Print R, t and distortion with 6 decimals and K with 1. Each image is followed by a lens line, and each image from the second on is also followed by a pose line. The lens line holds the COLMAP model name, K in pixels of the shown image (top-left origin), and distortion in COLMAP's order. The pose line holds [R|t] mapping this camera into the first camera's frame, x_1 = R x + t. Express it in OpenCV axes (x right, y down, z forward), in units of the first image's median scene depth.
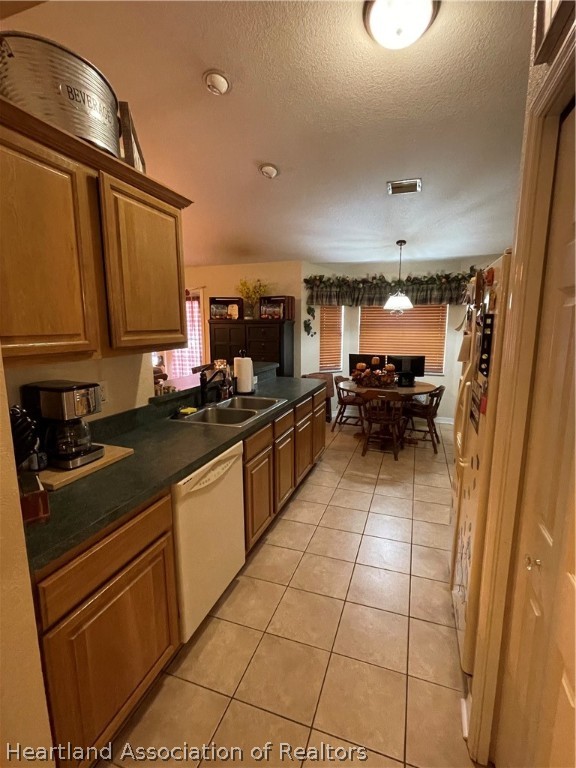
lens RADIAL K [[360.3, 0, 290.4], [0, 360.3, 382.8], [0, 0, 1]] dist [-0.005053, 0.000322]
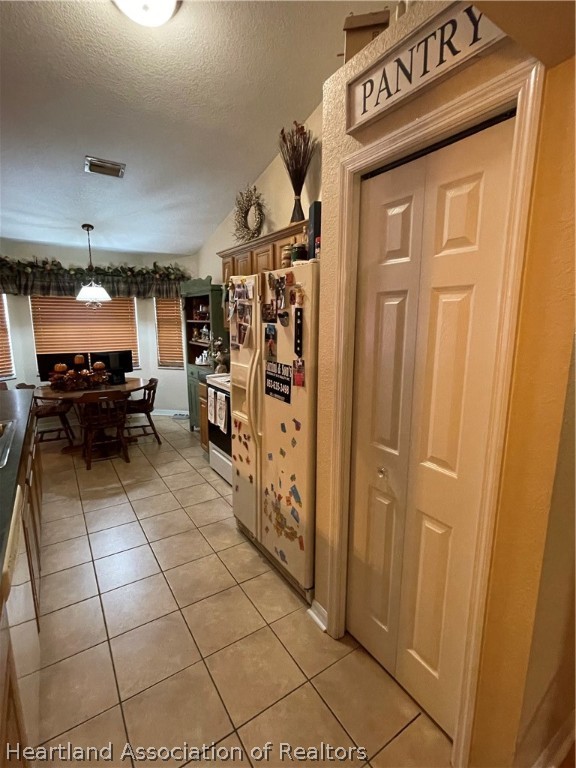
lens RADIAL K [[360.3, 0, 288.6], [0, 360.3, 383.2], [0, 0, 1]] dist [-0.005053, 0.000322]
pose [[0.610451, -0.138764, 0.779804, -0.138579], [0.126304, 0.988990, 0.077114, -0.008188], [-0.781918, 0.051418, 0.621256, 0.066515]]
